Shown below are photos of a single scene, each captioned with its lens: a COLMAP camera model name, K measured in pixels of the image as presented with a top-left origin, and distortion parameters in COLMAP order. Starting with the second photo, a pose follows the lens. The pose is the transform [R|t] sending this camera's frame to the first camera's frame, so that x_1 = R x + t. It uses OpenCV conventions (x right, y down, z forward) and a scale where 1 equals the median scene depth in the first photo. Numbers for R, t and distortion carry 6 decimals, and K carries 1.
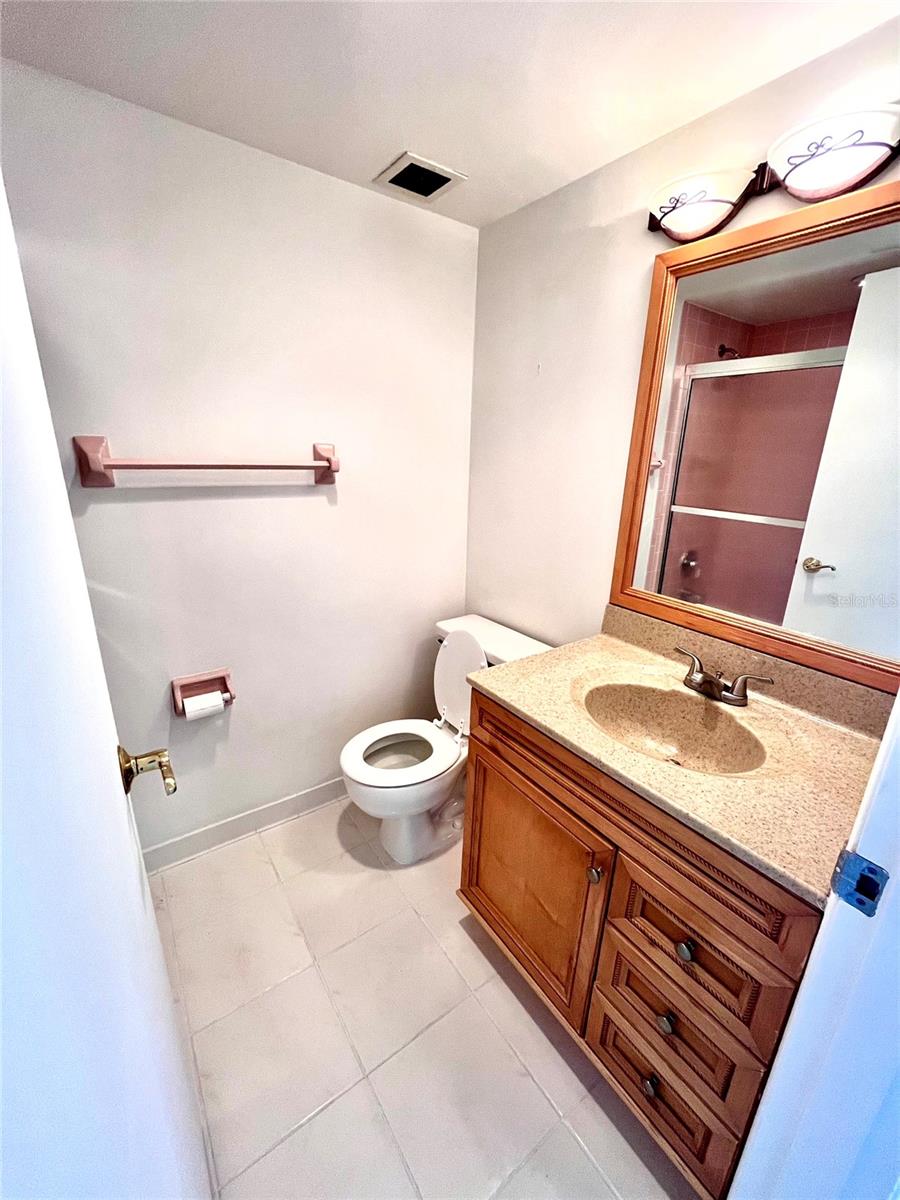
lens RADIAL K [[483.5, 0, 445.9], [0, 483.5, 603.0], [0, 0, 1]] dist [-0.001290, -0.000014]
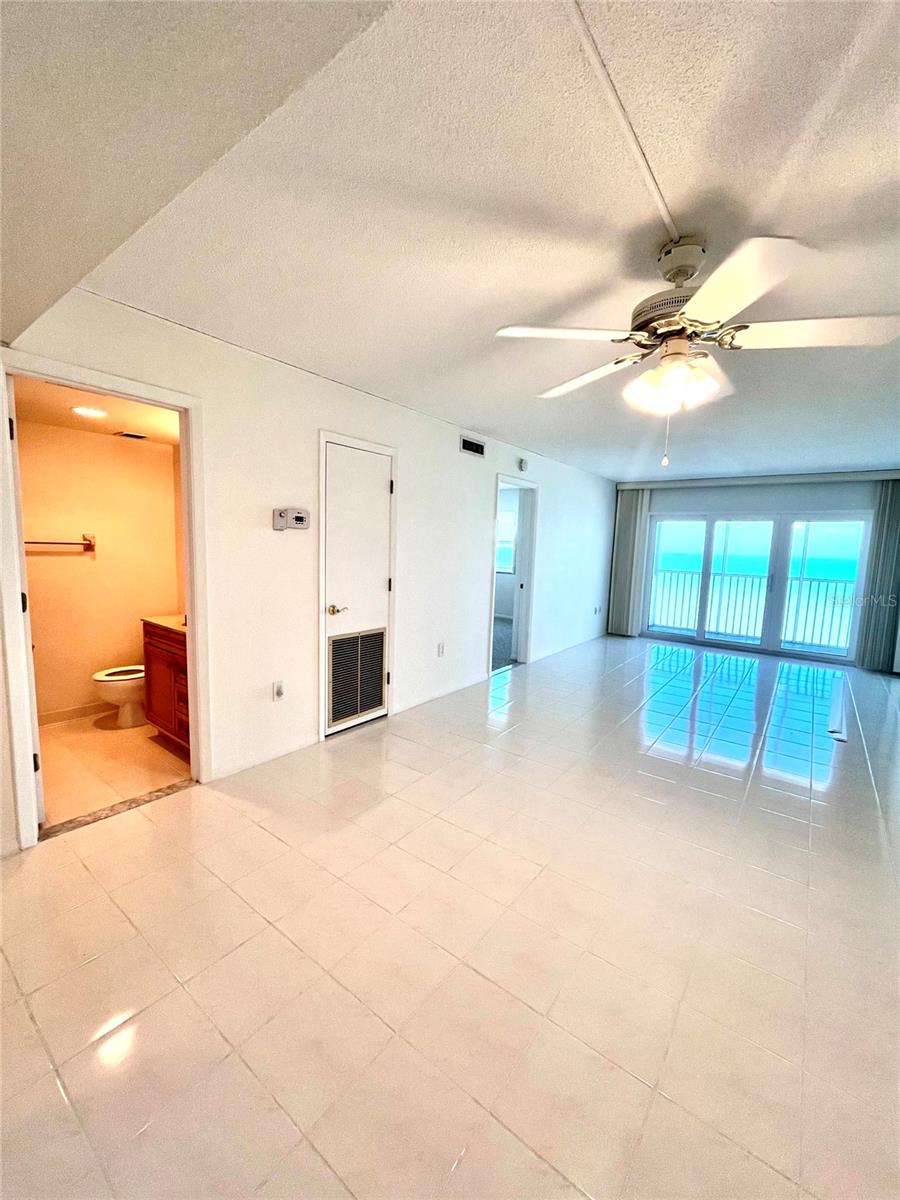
lens RADIAL K [[483.5, 0, 453.8], [0, 483.5, 597.6], [0, 0, 1]] dist [-0.001290, -0.000014]
pose [[0.951727, -0.023417, 0.306052, 0.675696], [0.079162, 0.982081, -0.171026, 0.488632], [-0.296563, 0.186998, 0.936527, -1.580200]]
